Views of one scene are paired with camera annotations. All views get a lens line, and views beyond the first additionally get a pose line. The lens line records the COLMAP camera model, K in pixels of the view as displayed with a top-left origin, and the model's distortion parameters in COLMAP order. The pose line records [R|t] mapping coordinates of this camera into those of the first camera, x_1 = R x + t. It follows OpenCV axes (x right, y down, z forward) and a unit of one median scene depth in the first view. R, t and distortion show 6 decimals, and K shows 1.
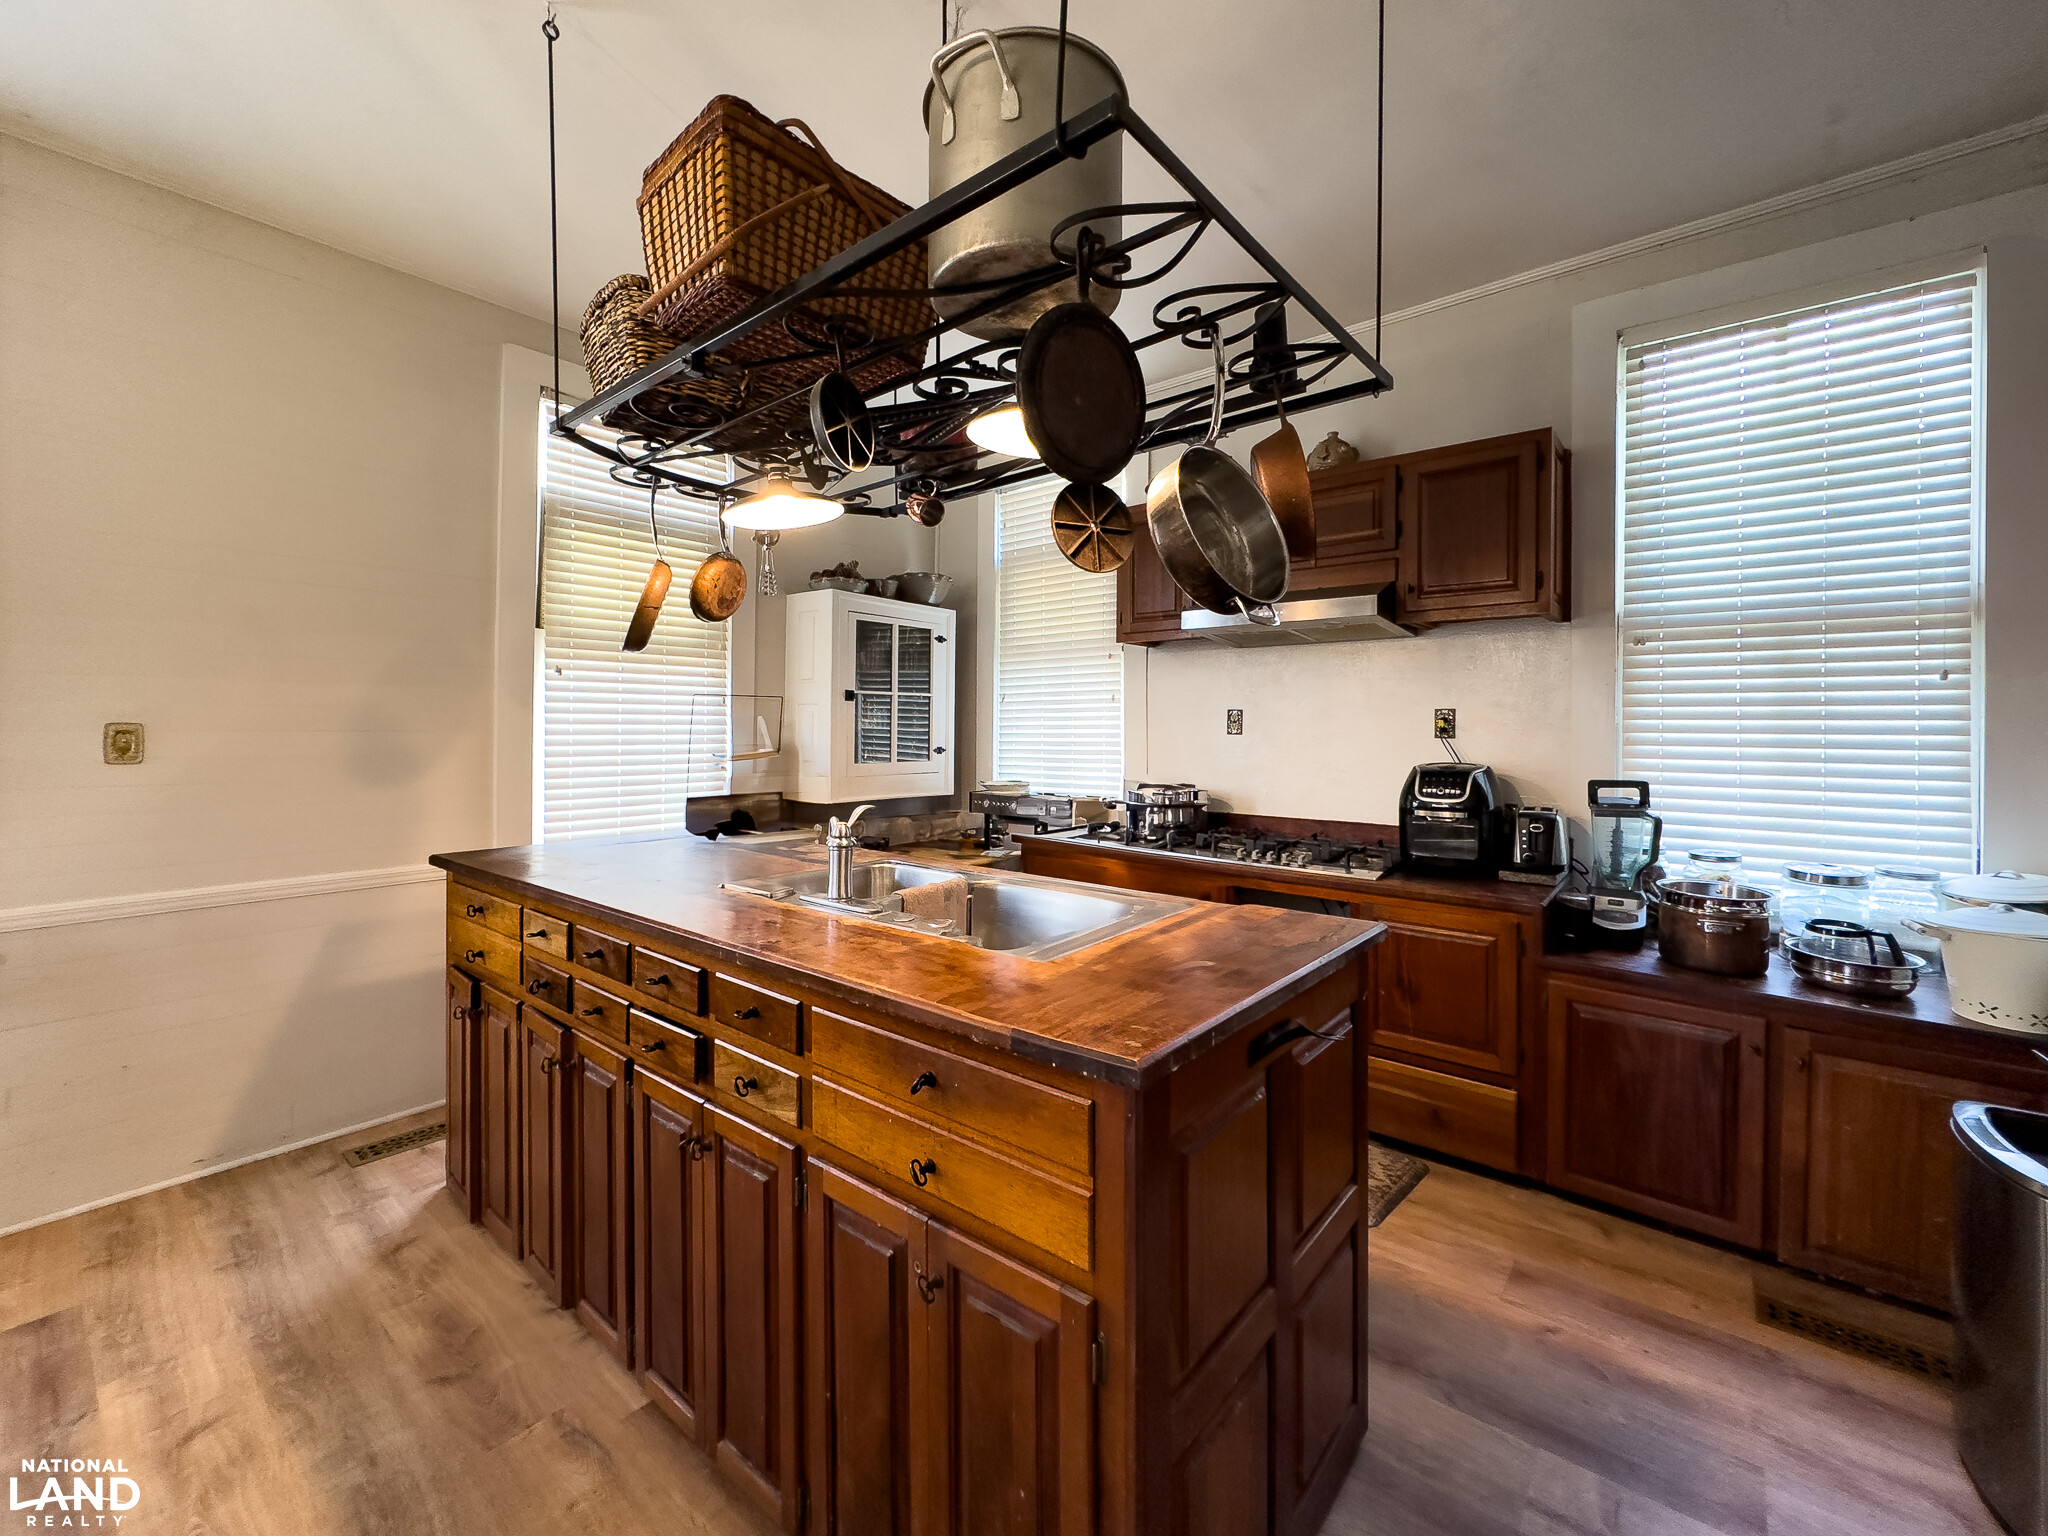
lens RADIAL K [[848.0, 0, 1052.0], [0, 848.0, 781.3], [0, 0, 1]] dist [-0.000739, 0.000610]
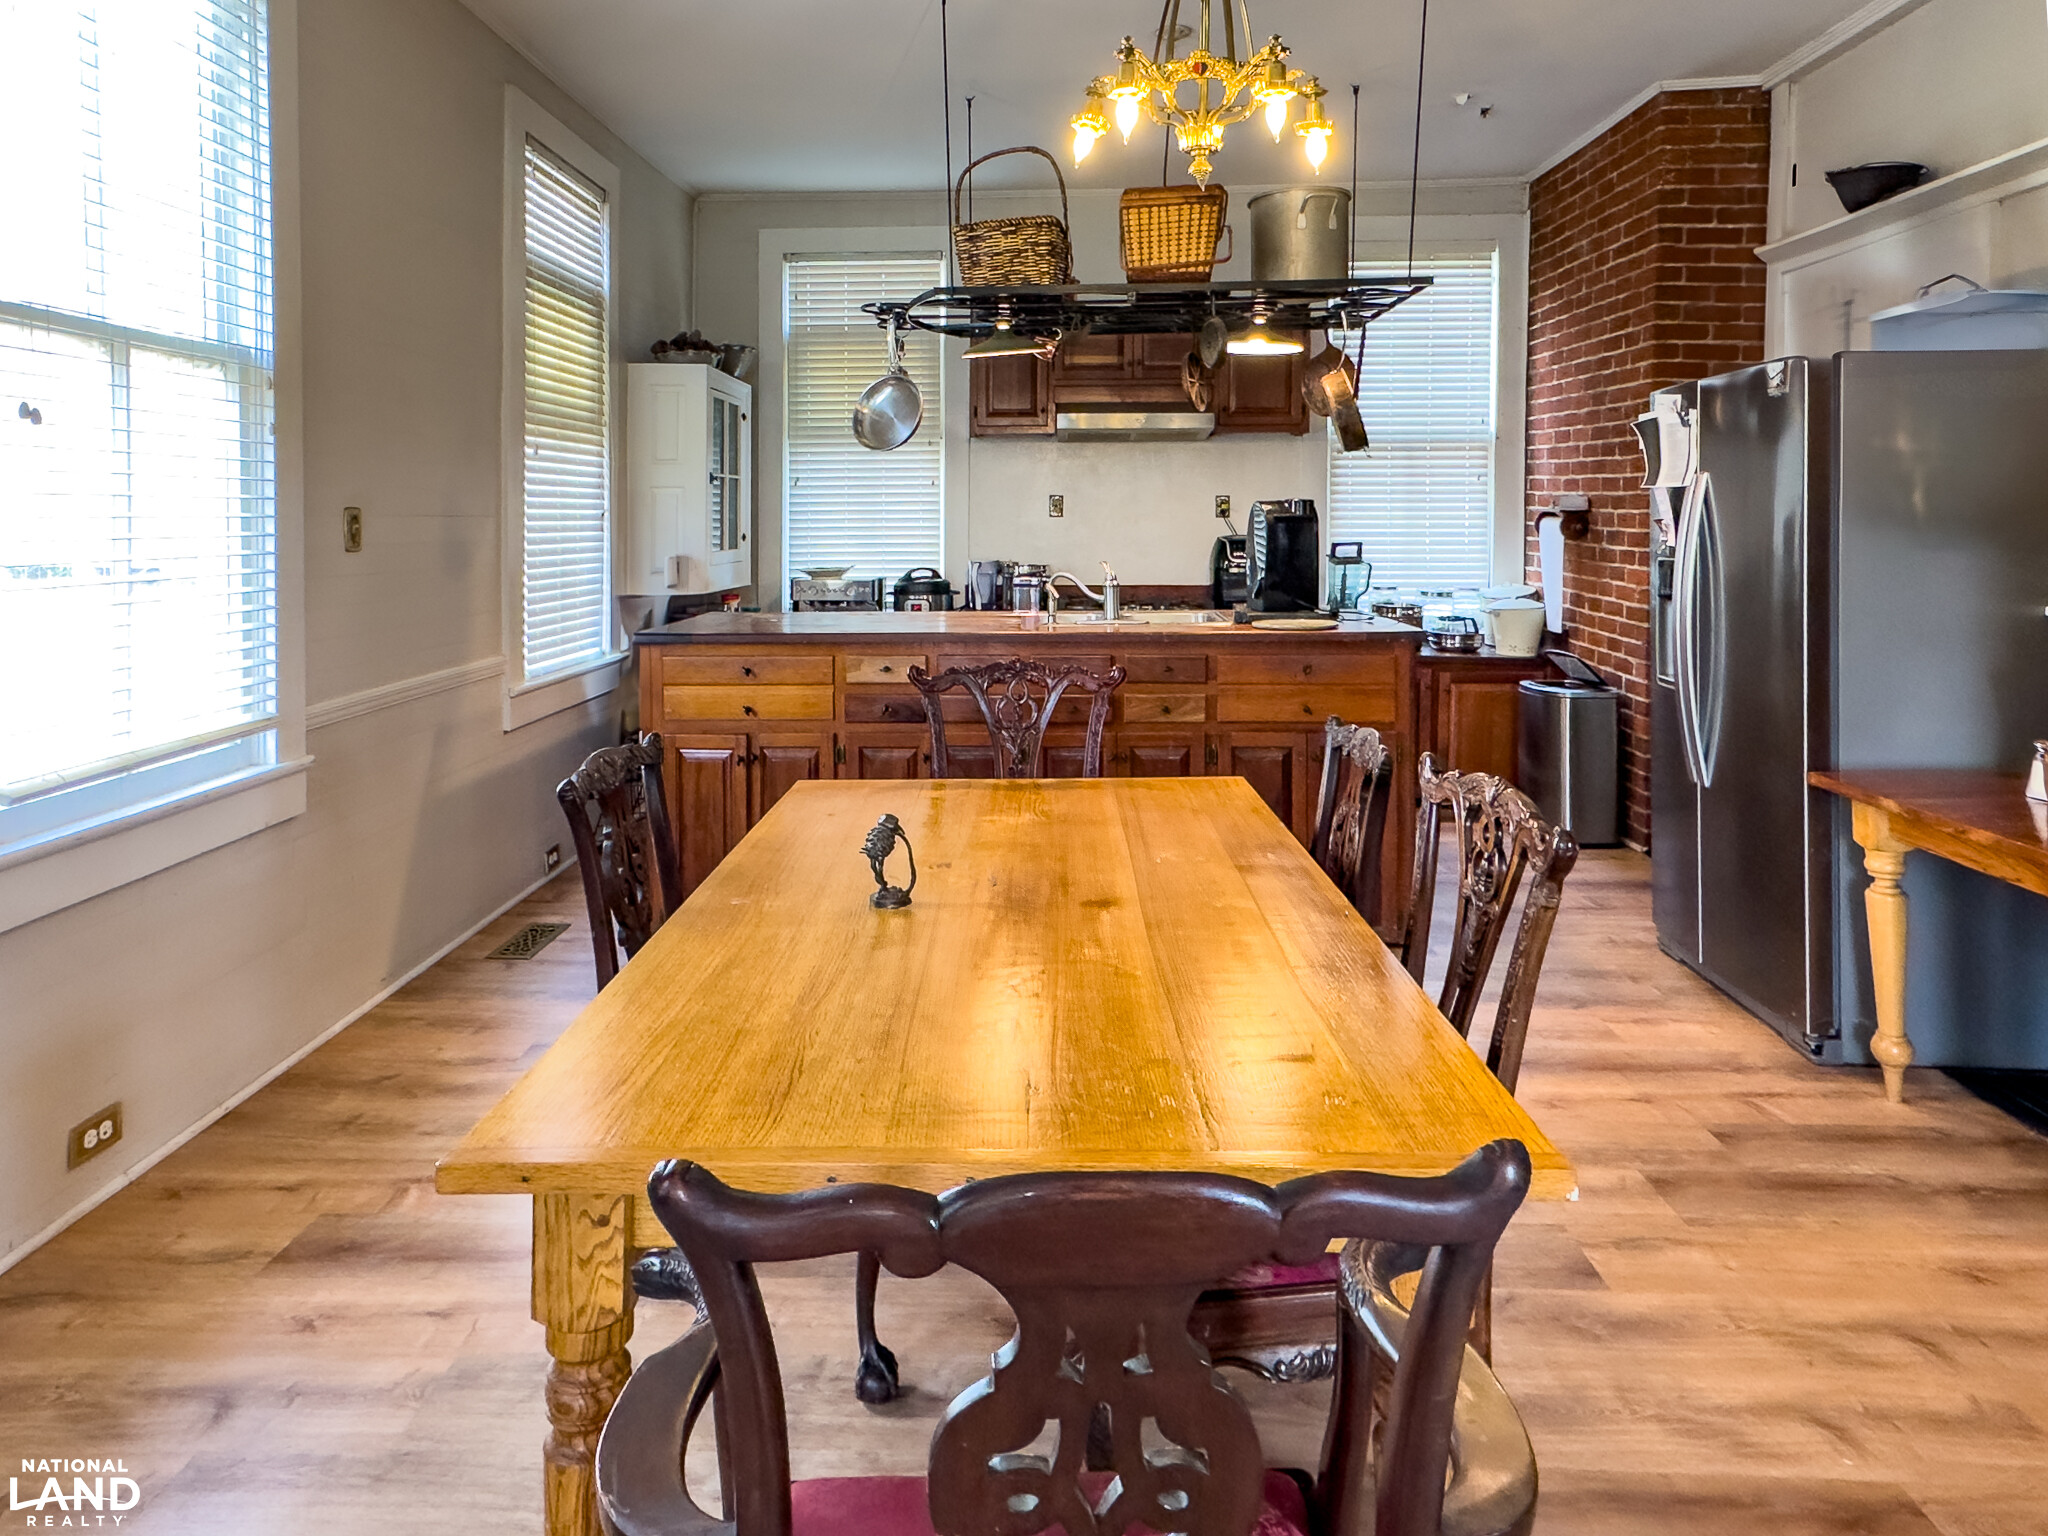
lens RADIAL K [[1291.4, 0, 1024.0], [0, 1291.4, 768.0], [0, 0, 1]] dist [0.002303, 0.000073]
pose [[0.788064, -0.124146, 0.602946, -1.280228], [0.045776, 0.988560, 0.143714, 0.040518], [-0.613889, -0.085655, 0.784731, -0.555454]]
